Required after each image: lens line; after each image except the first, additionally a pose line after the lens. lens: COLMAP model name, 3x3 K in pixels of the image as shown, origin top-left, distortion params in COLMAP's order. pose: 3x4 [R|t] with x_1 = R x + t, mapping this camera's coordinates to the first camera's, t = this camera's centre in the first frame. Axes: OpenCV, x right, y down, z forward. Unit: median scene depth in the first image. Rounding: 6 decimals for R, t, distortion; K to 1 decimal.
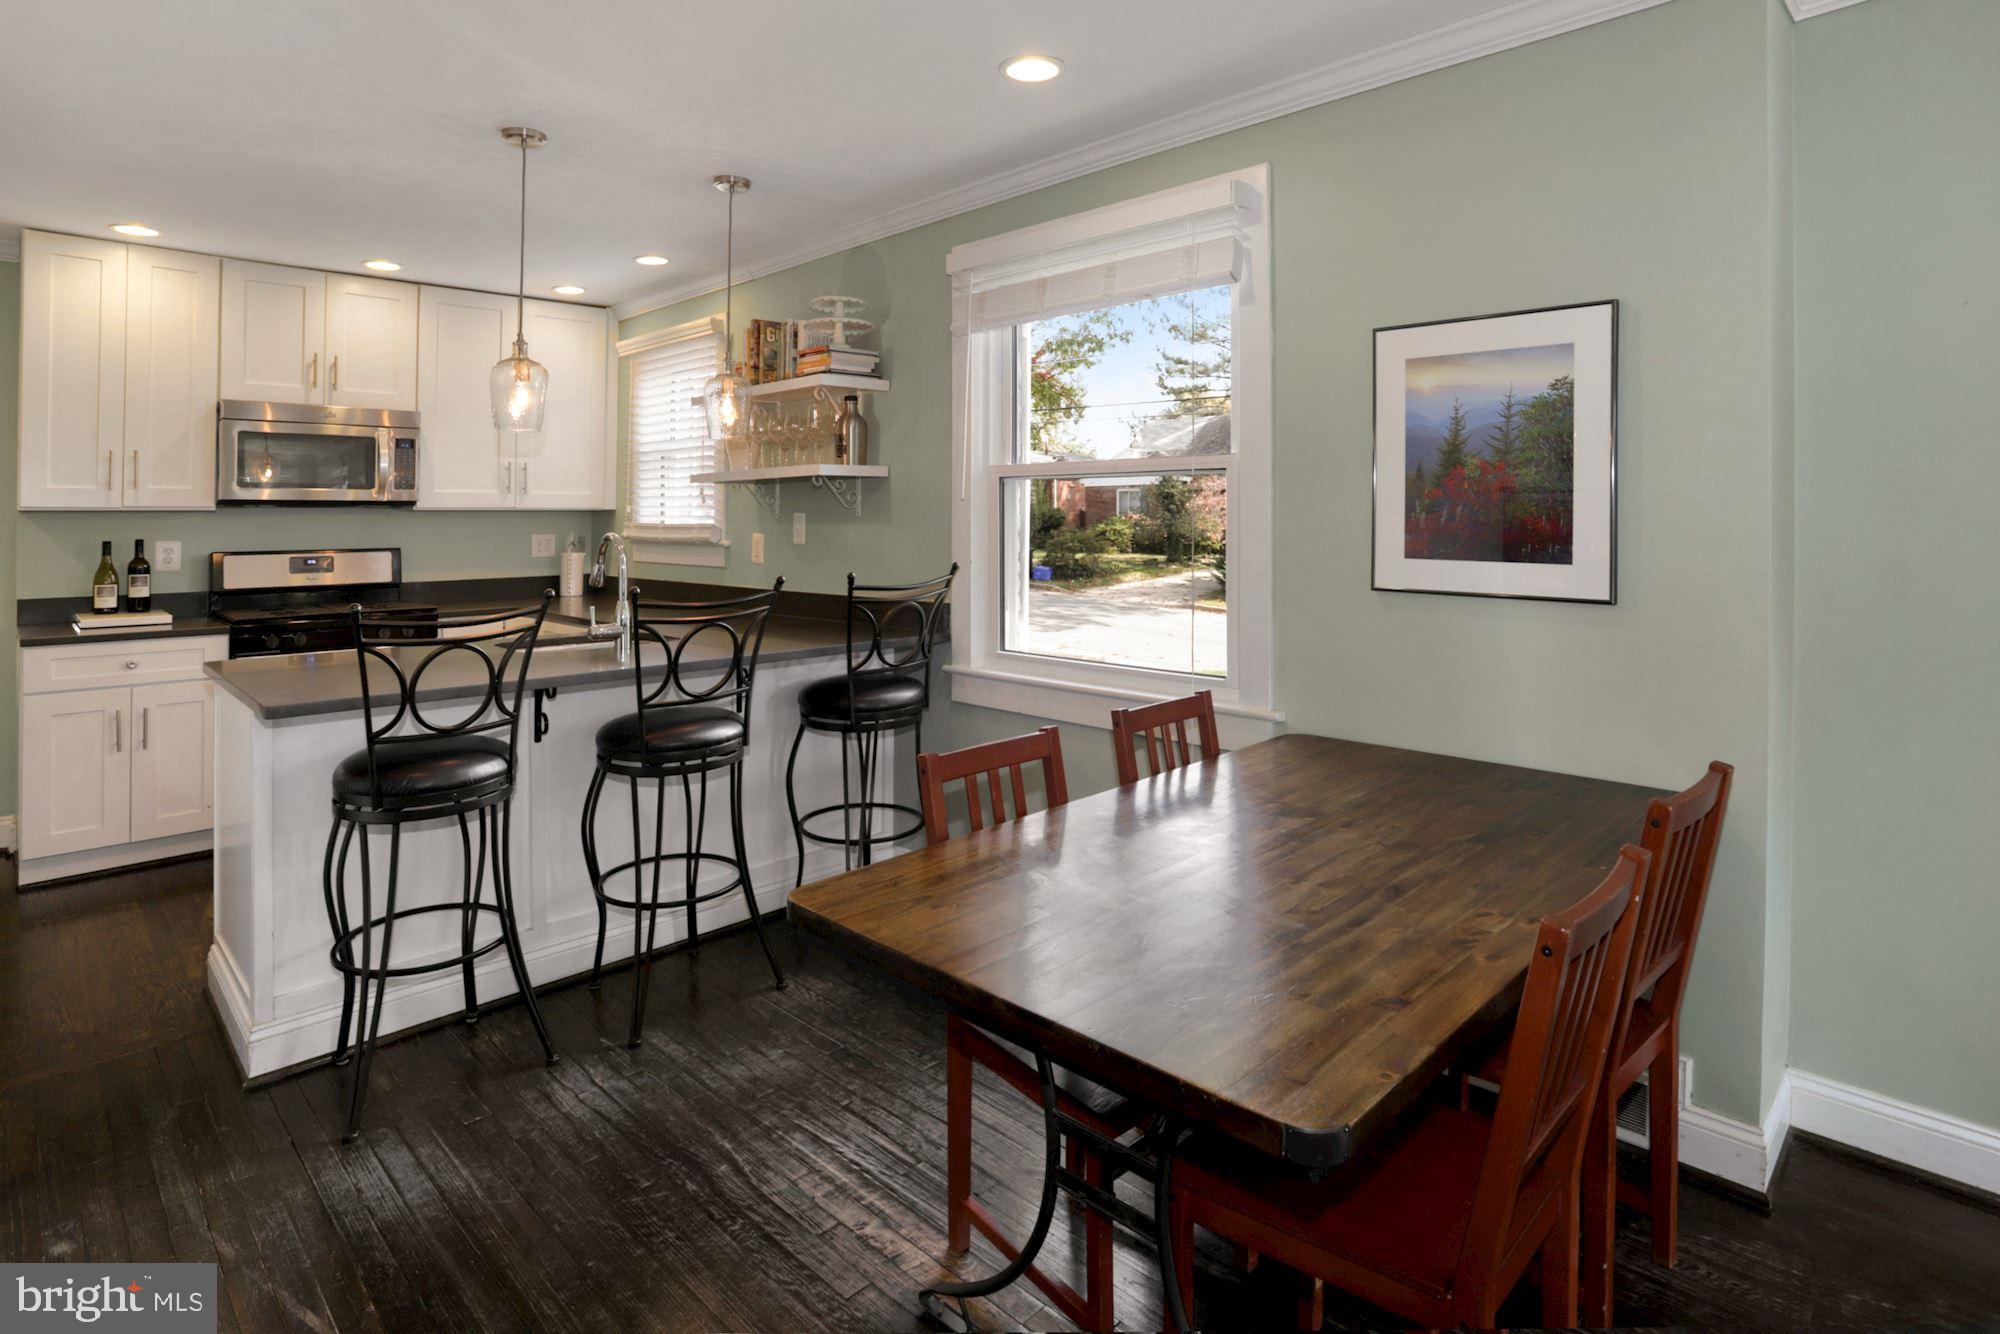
lens RADIAL K [[989.5, 0, 998.6], [0, 989.5, 500.7], [0, 0, 1]] dist [-0.014082, -0.000512]
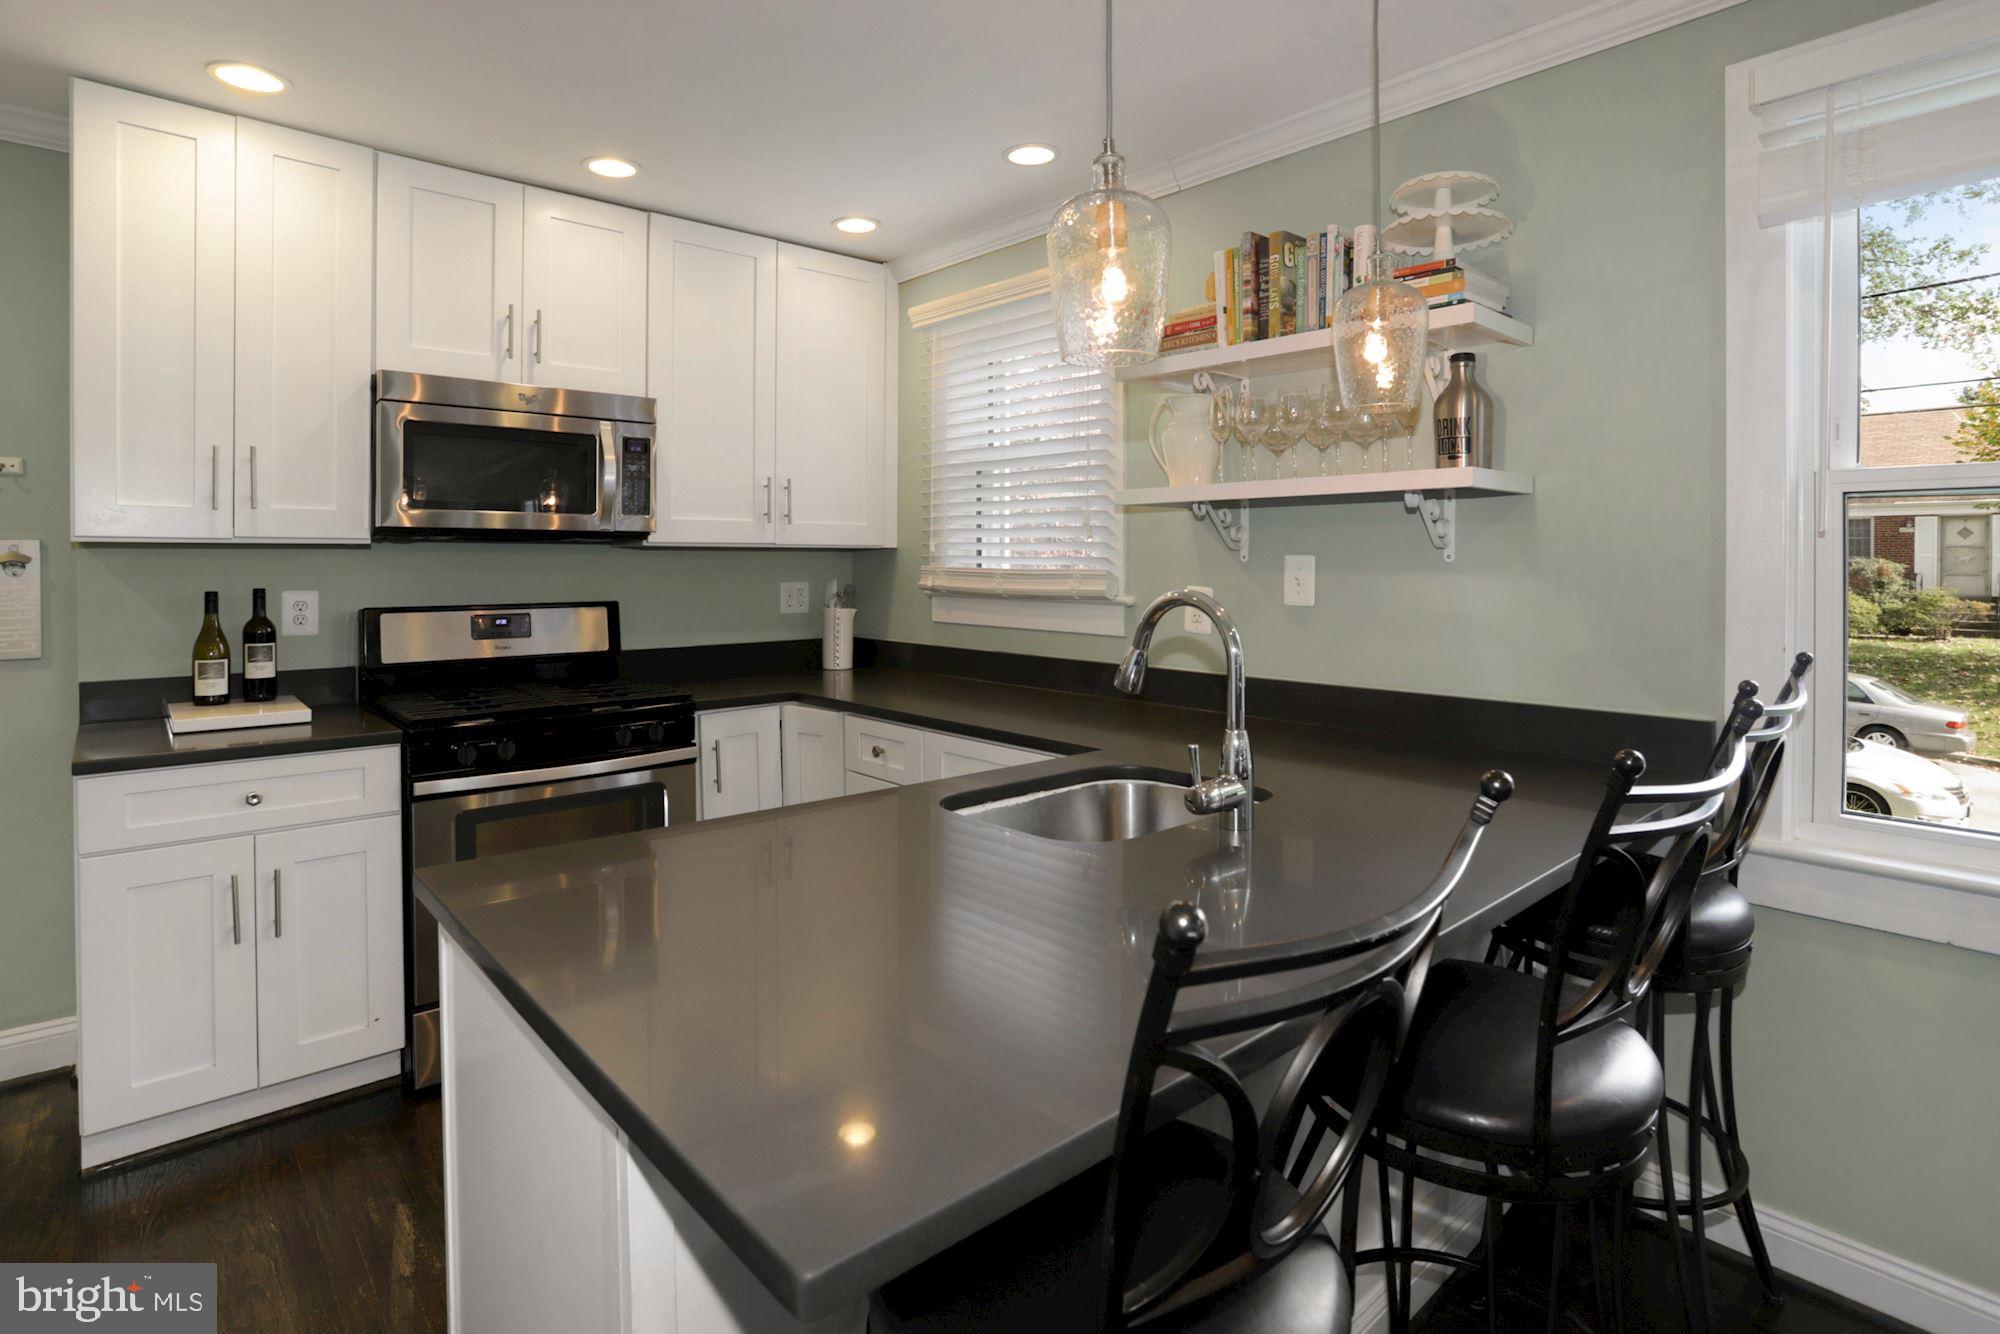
lens RADIAL K [[992.1, 0, 1040.4], [0, 992.1, 574.7], [0, 0, 1]] dist [-0.038942, 0.000684]
pose [[0.999531, 0.008810, -0.029331, -0.338190], [-0.007858, 0.999444, 0.032417, 0.005846], [0.029601, -0.032171, 0.999044, 0.371582]]
